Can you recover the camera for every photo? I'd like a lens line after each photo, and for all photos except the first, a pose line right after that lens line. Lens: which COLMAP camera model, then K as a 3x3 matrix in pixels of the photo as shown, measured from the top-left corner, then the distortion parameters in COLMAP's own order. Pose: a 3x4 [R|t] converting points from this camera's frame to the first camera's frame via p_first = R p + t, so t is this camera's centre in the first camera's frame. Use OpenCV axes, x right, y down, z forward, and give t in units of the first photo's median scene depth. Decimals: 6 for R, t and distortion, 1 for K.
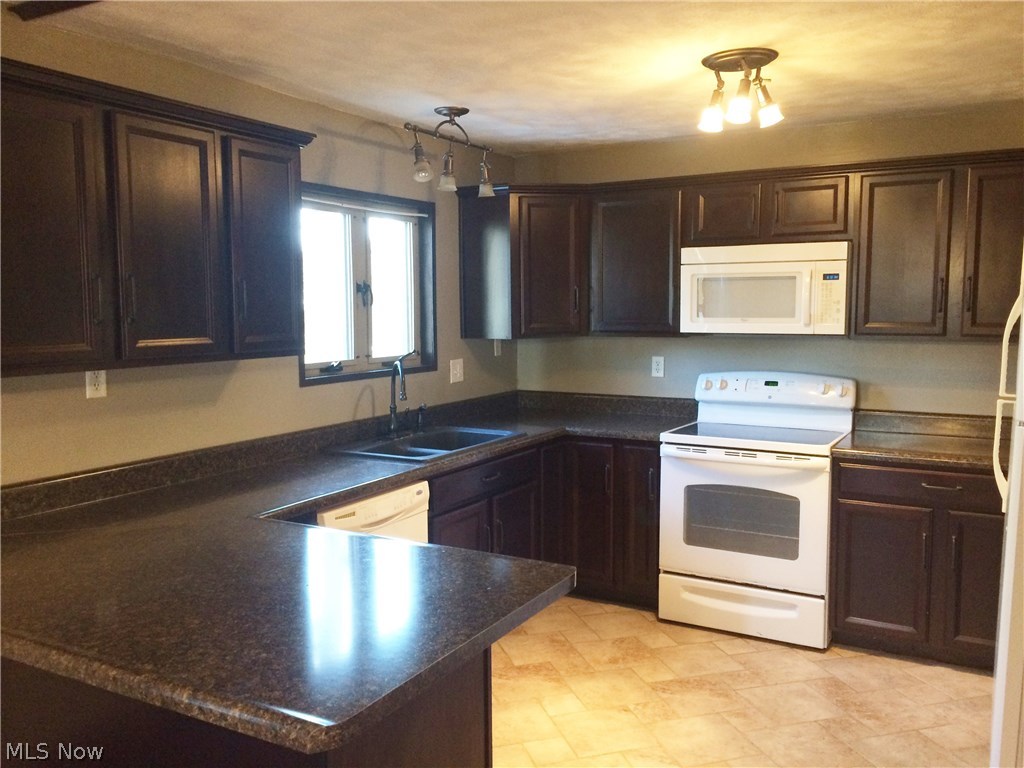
lens RADIAL K [[889.5, 0, 507.9], [0, 889.5, 382.7], [0, 0, 1]] dist [0.065771, -0.048934]
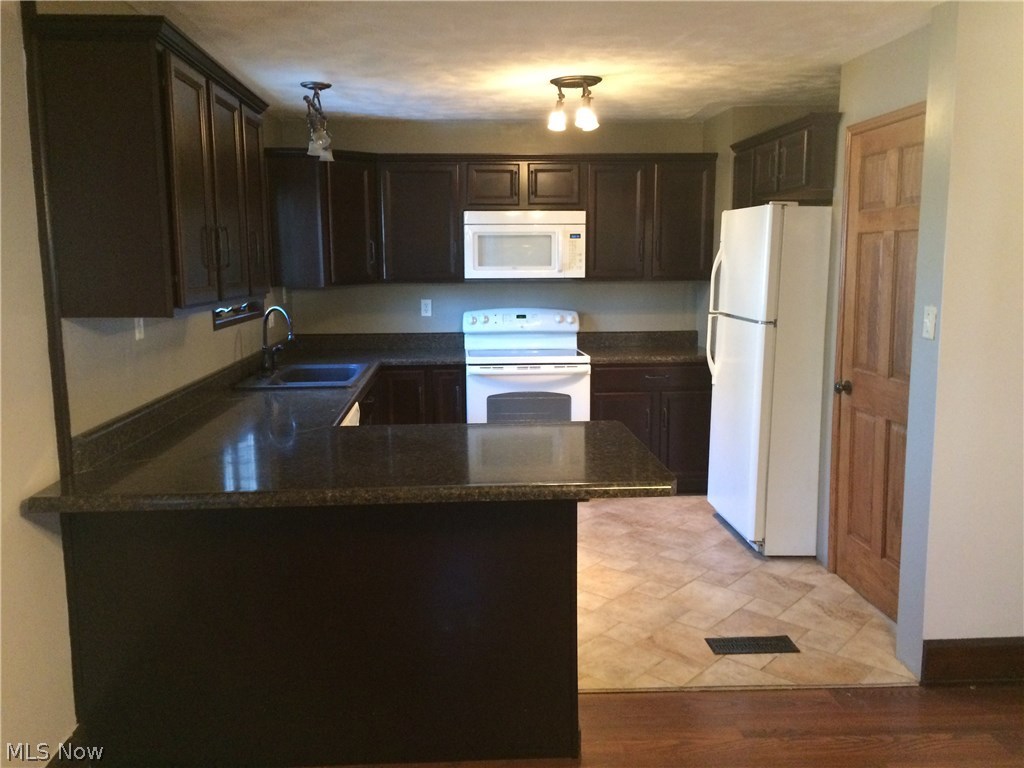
lens RADIAL K [[889.5, 0, 513.0], [0, 889.5, 386.4], [0, 0, 1]] dist [0.065771, -0.048934]
pose [[0.836555, -0.079693, 0.542055, -0.473982], [0.051831, 0.996439, 0.066505, 0.016968], [-0.545425, -0.027539, 0.837707, -0.108755]]
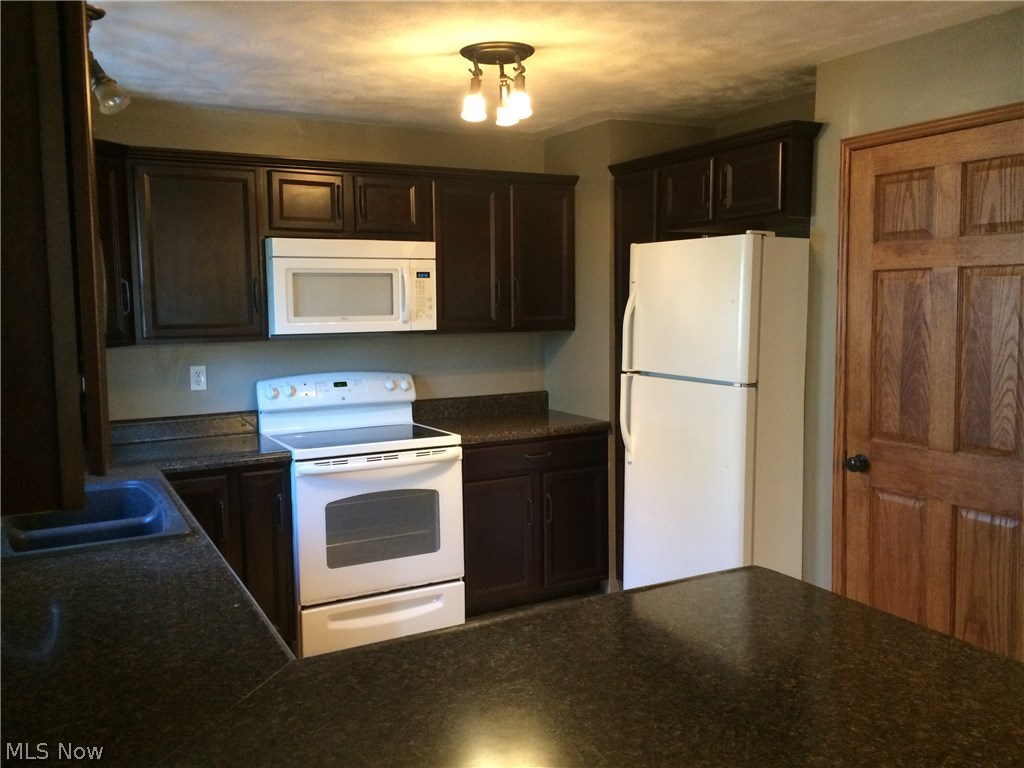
lens RADIAL K [[889.5, 0, 518.1], [0, 889.5, 382.2], [0, 0, 1]] dist [0.065771, -0.048934]
pose [[0.528011, -0.082943, 0.845177, -0.449203], [0.087631, 0.995228, 0.042922, -0.028031], [-0.844704, 0.051400, 0.532760, 0.352932]]
